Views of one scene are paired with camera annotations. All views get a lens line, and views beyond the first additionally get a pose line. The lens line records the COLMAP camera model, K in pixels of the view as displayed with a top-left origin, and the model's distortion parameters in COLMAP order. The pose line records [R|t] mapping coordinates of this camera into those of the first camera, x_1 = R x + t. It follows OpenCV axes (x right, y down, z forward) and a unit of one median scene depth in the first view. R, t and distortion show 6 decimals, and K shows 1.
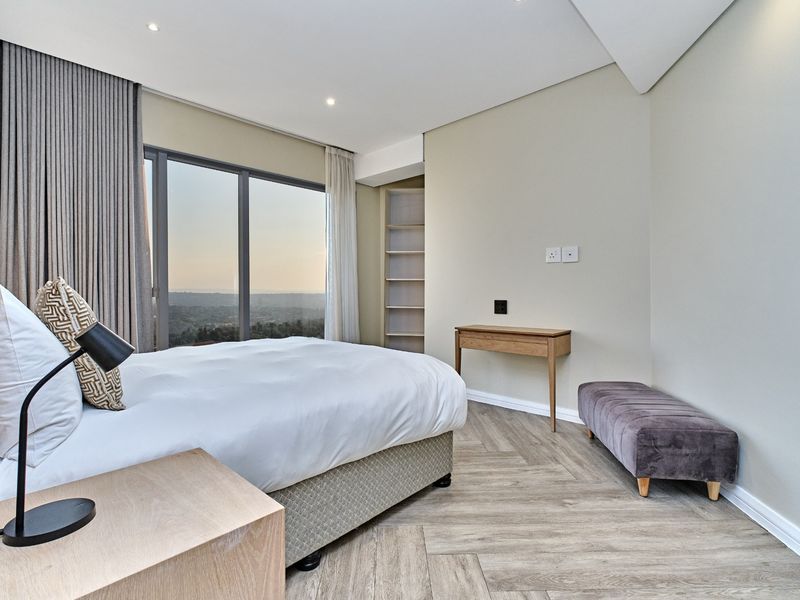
lens RADIAL K [[390.0, 0, 398.1], [0, 390.0, 292.9], [0, 0, 1]] dist [0.002740, 0.000732]
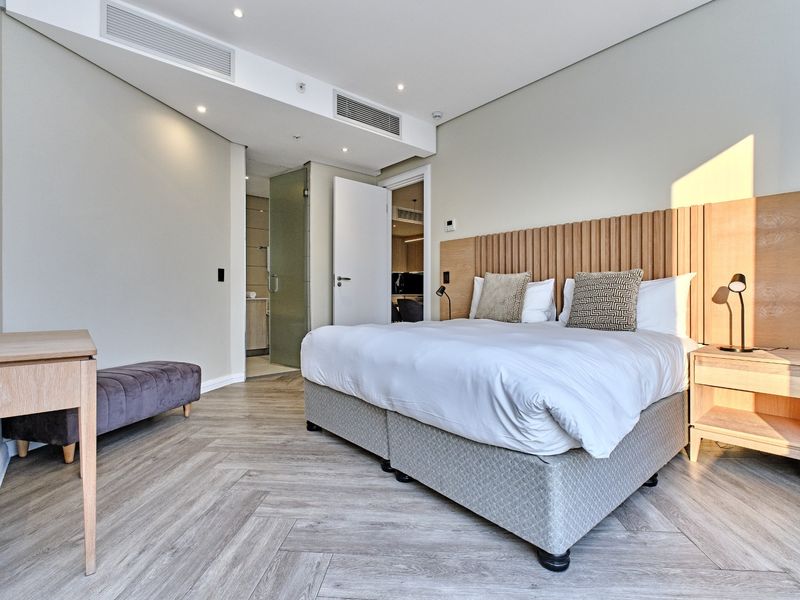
lens RADIAL K [[390.0, 0, 398.1], [0, 390.0, 292.9], [0, 0, 1]] dist [0.002740, 0.000732]
pose [[-0.994441, 0.002714, 0.105265, -0.252500], [0.002462, 0.999994, -0.002530, 0.055086], [-0.105271, -0.002257, -0.994441, 1.967905]]
